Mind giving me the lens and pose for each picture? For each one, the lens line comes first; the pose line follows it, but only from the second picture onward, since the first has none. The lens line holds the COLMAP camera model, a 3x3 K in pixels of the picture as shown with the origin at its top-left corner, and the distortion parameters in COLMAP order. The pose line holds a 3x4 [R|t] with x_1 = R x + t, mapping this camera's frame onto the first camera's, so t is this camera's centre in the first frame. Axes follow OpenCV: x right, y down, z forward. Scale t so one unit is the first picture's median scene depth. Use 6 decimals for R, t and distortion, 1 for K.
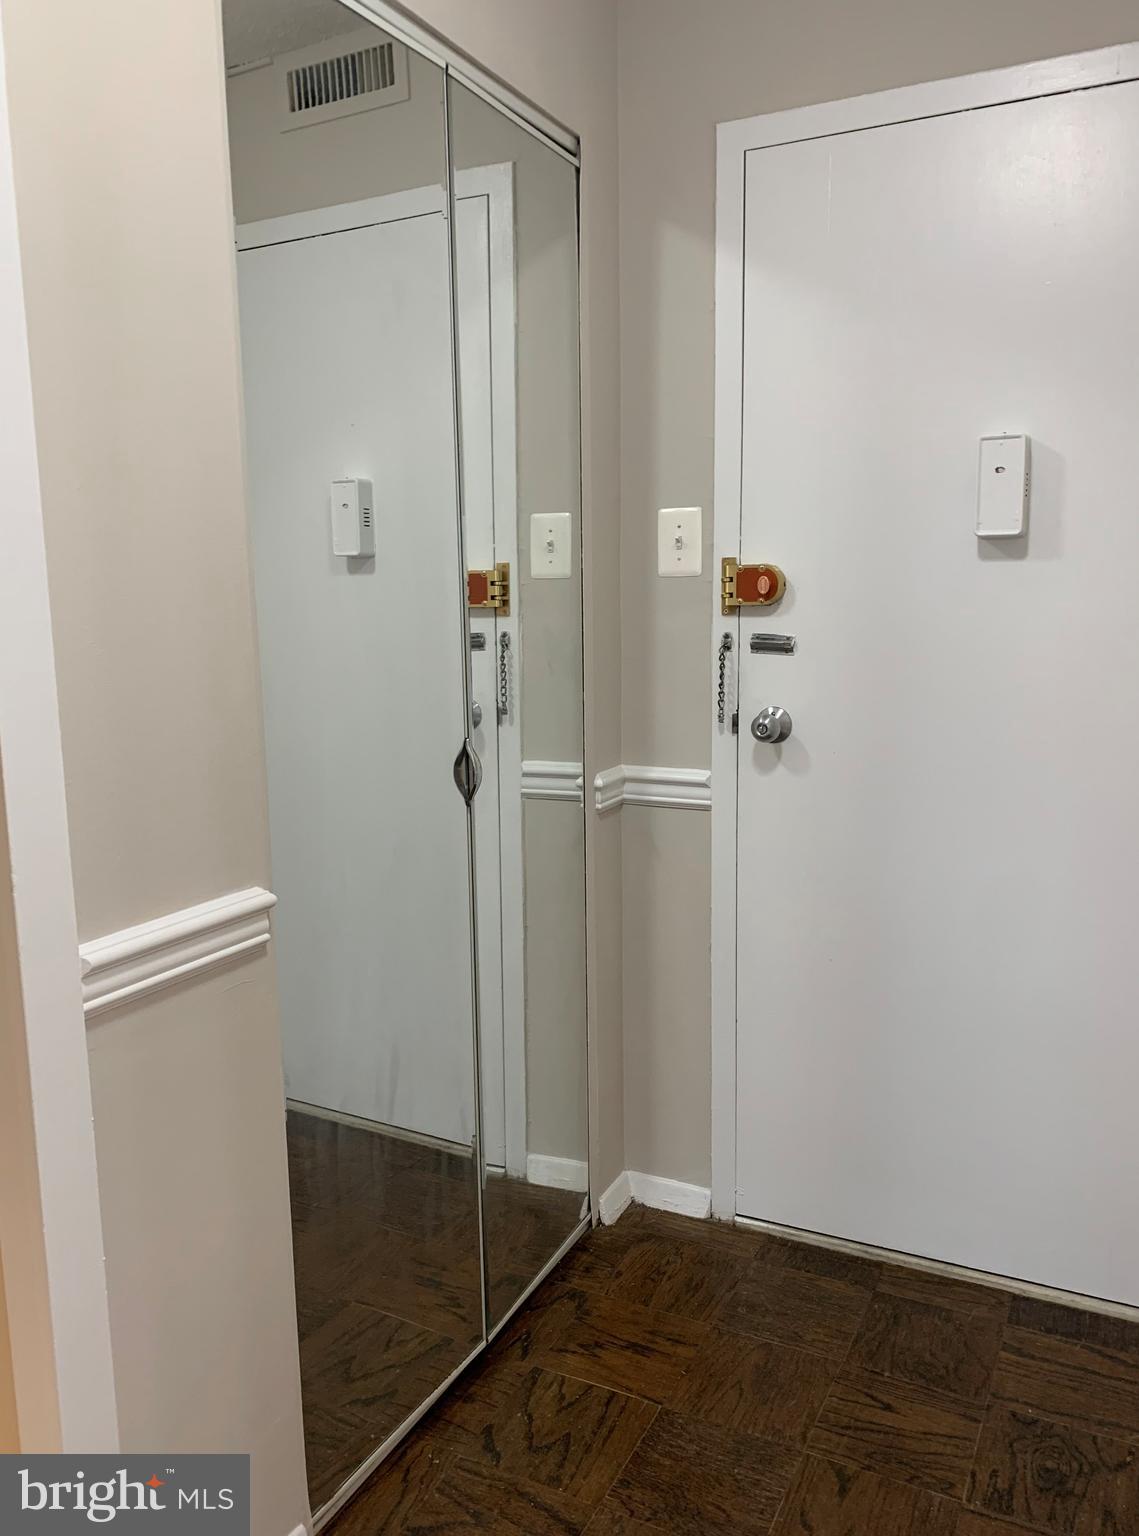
lens RADIAL K [[1216.6, 0, 545.1], [0, 1216.6, 785.2], [0, 0, 1]] dist [0.045195, -0.047868]
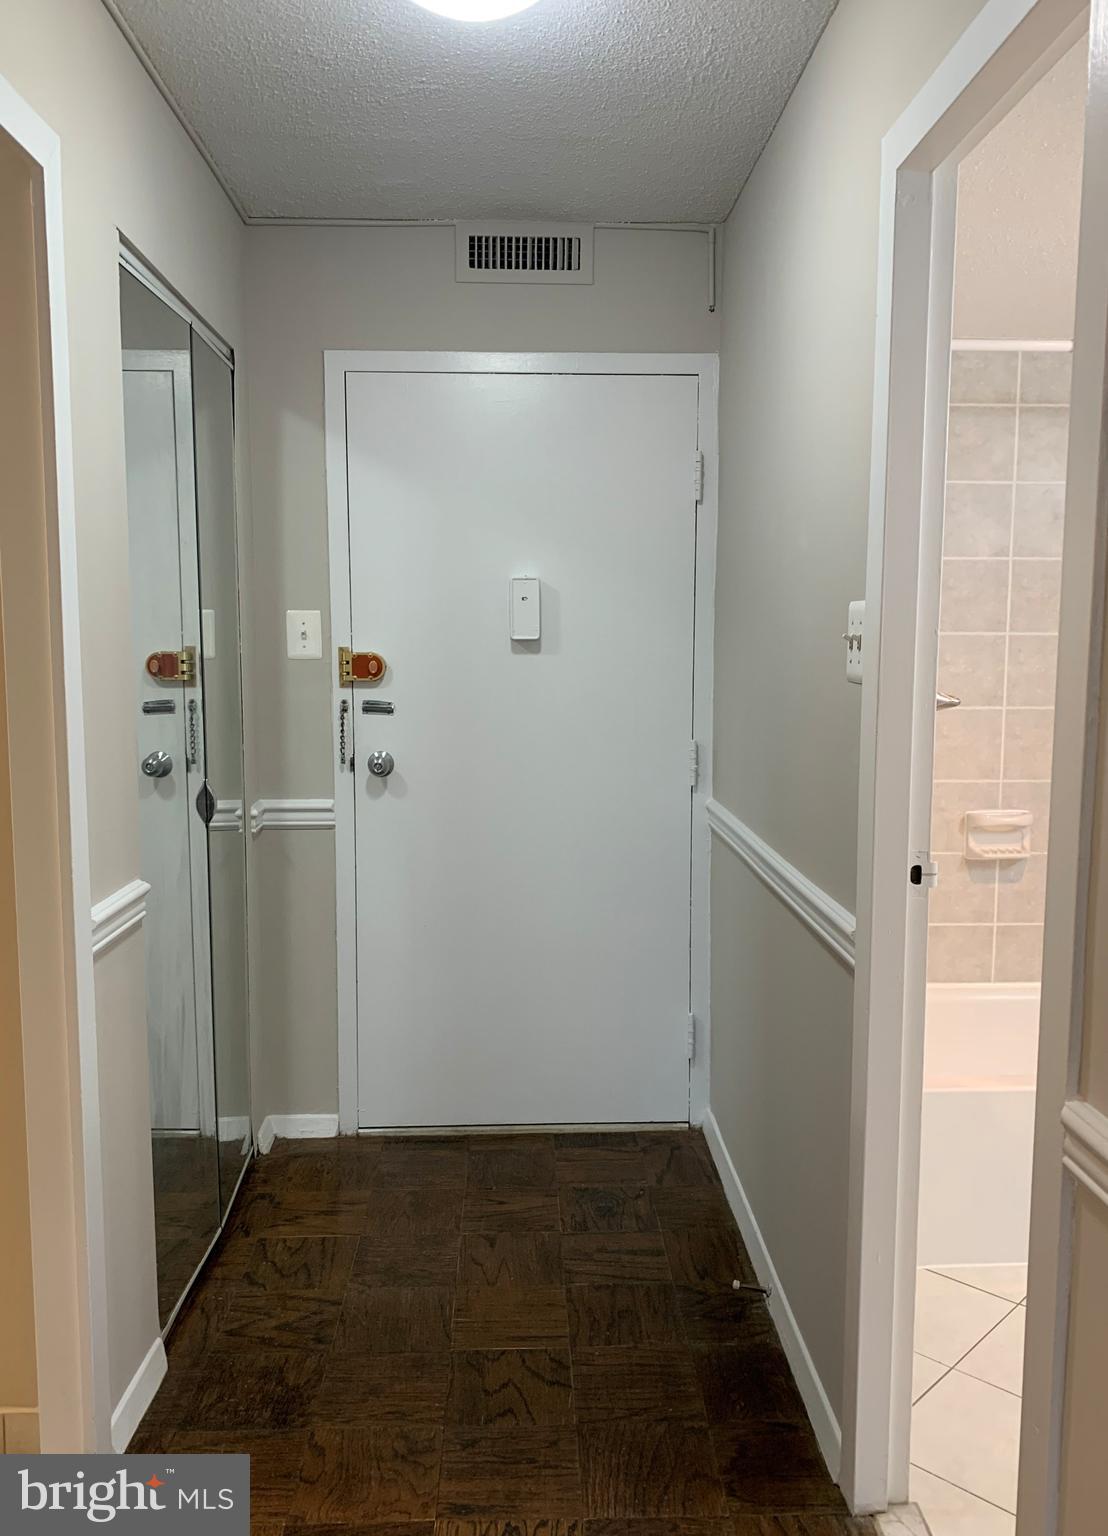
lens RADIAL K [[1222.2, 0, 554.0], [0, 1222.2, 768.0], [0, 0, 1]] dist [0.006794, 0.000258]
pose [[0.877586, -0.035480, 0.478105, -0.319227], [0.063001, 0.997144, -0.041644, 0.027251], [-0.475262, 0.066668, 0.877315, -0.348543]]
